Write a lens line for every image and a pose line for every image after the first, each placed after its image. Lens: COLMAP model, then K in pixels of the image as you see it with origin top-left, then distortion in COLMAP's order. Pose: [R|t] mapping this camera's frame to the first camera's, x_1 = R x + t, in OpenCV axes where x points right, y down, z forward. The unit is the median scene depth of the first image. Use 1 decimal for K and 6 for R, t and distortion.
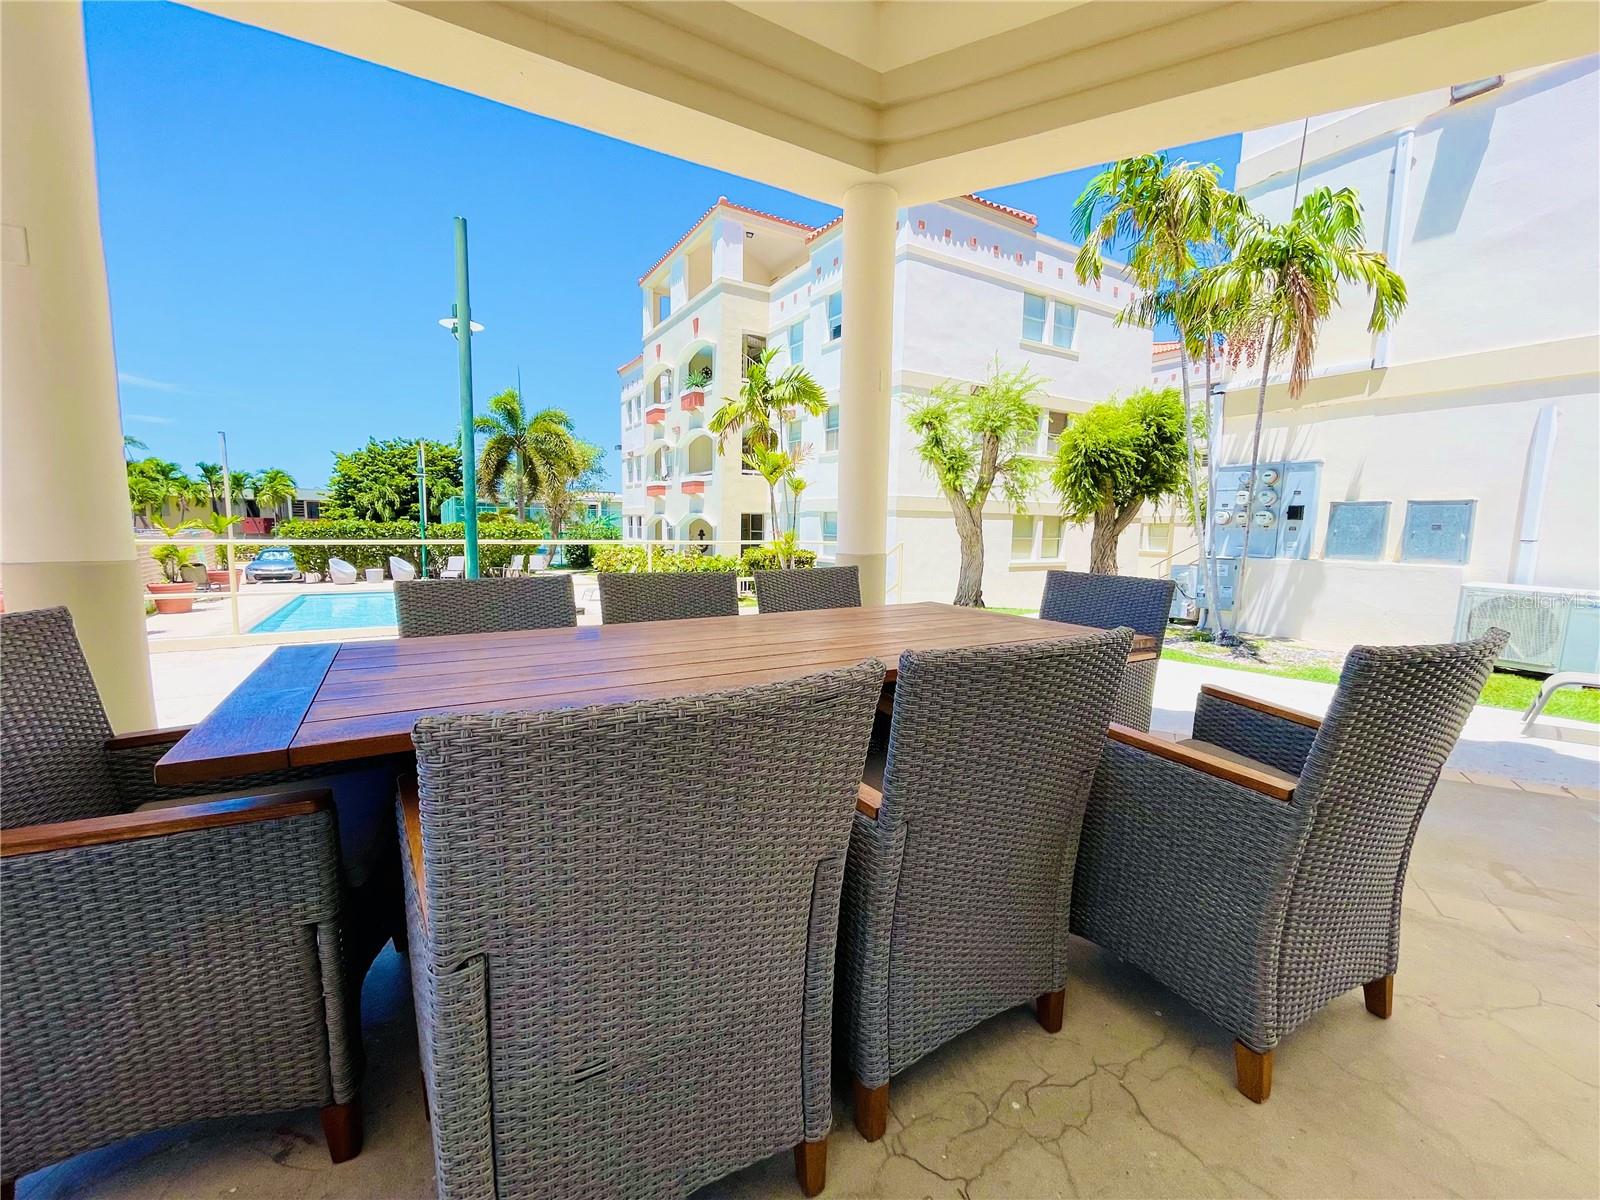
lens RADIAL K [[647.6, 0, 796.2], [0, 647.6, 597.8], [0, 0, 1]] dist [0.000605, -0.000320]
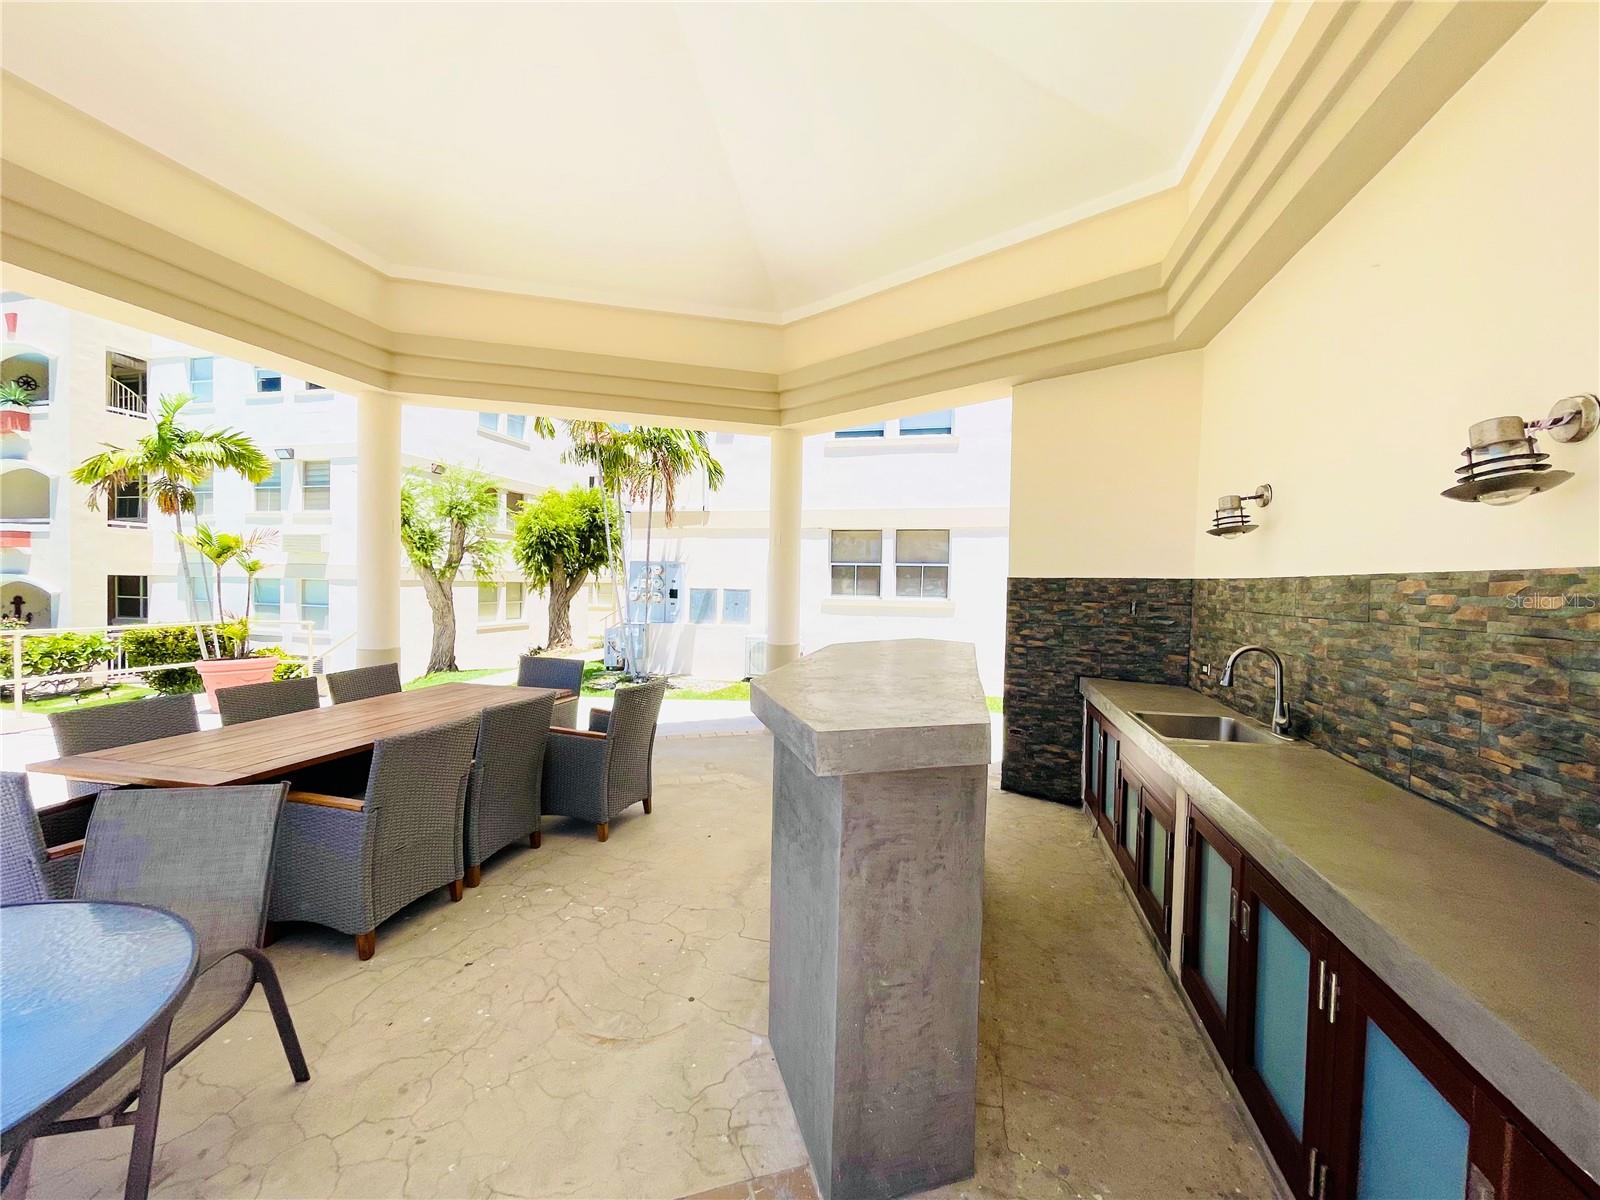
lens RADIAL K [[647.6, 0, 796.2], [0, 647.6, 597.8], [0, 0, 1]] dist [0.000605, -0.000320]
pose [[0.704853, -0.016929, 0.709151, -0.091903], [0.069269, 0.996580, -0.045059, -0.020483], [-0.705963, 0.080882, 0.703615, -0.216049]]
